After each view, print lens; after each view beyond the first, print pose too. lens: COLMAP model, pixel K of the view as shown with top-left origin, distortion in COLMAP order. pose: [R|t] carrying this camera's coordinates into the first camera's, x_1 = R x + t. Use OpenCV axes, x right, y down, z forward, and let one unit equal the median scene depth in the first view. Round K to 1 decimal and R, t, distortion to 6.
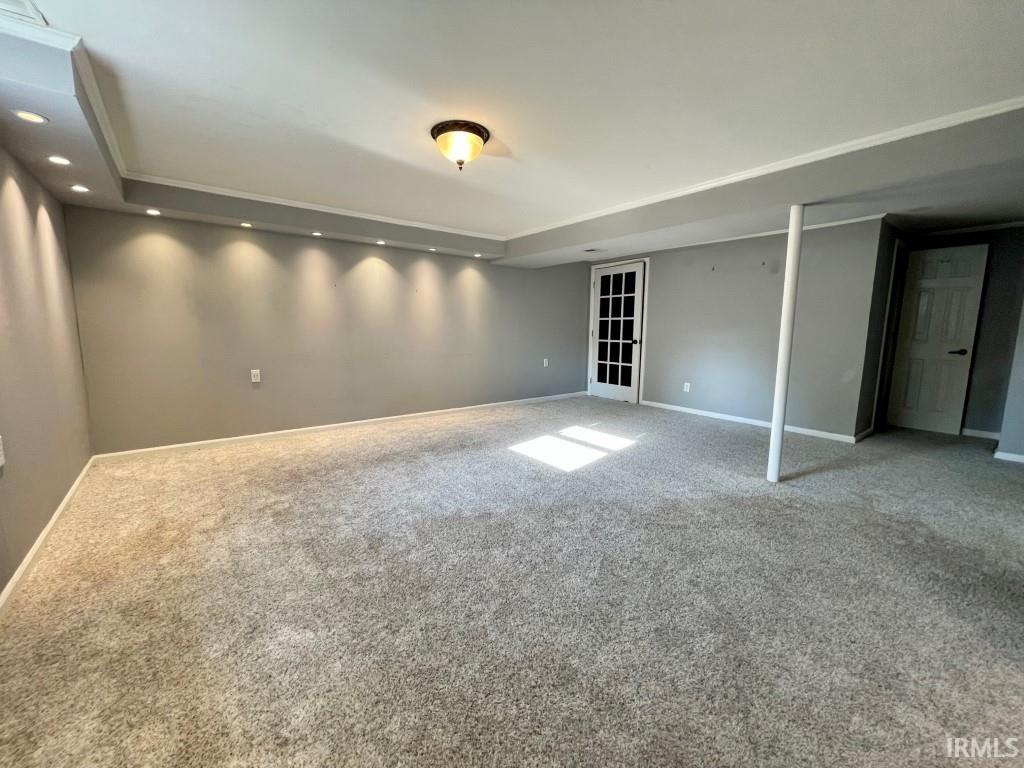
lens RADIAL K [[413.4, 0, 507.6], [0, 413.4, 380.7], [0, 0, 1]] dist [-0.000988, 0.000282]
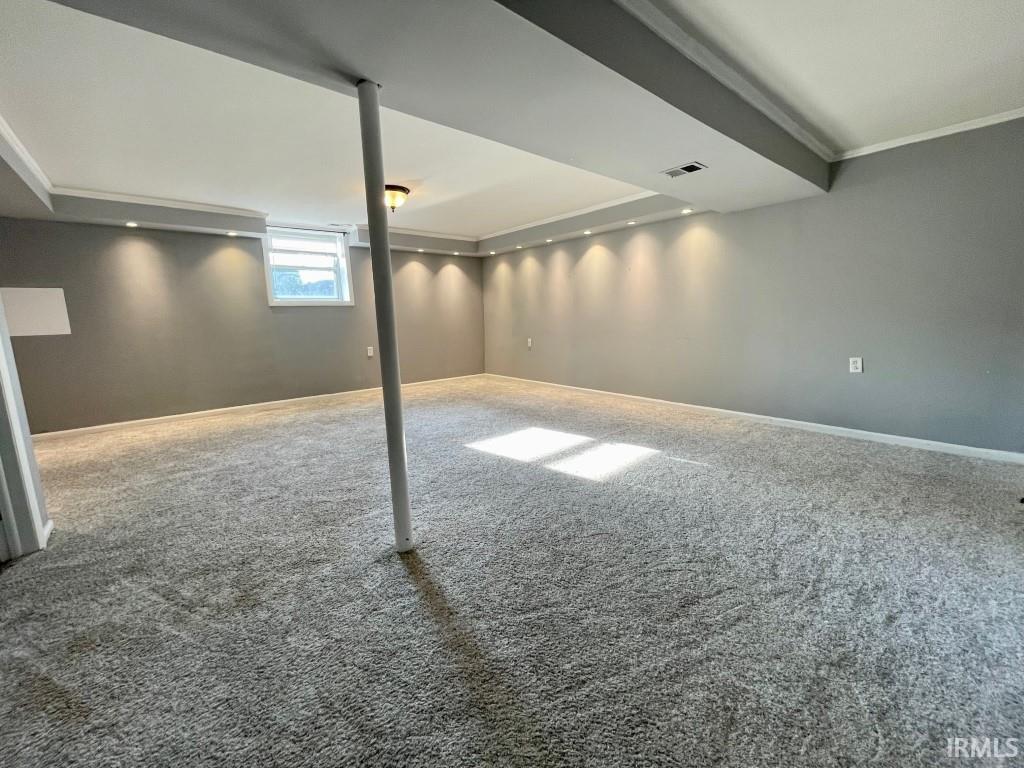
lens RADIAL K [[413.4, 0, 507.6], [0, 413.4, 380.7], [0, 0, 1]] dist [-0.000988, 0.000282]
pose [[0.035576, 0.147351, -0.988444, 0.682855], [-0.100413, 0.984592, 0.143163, -0.061249], [0.994310, 0.094159, 0.049824, 0.612383]]
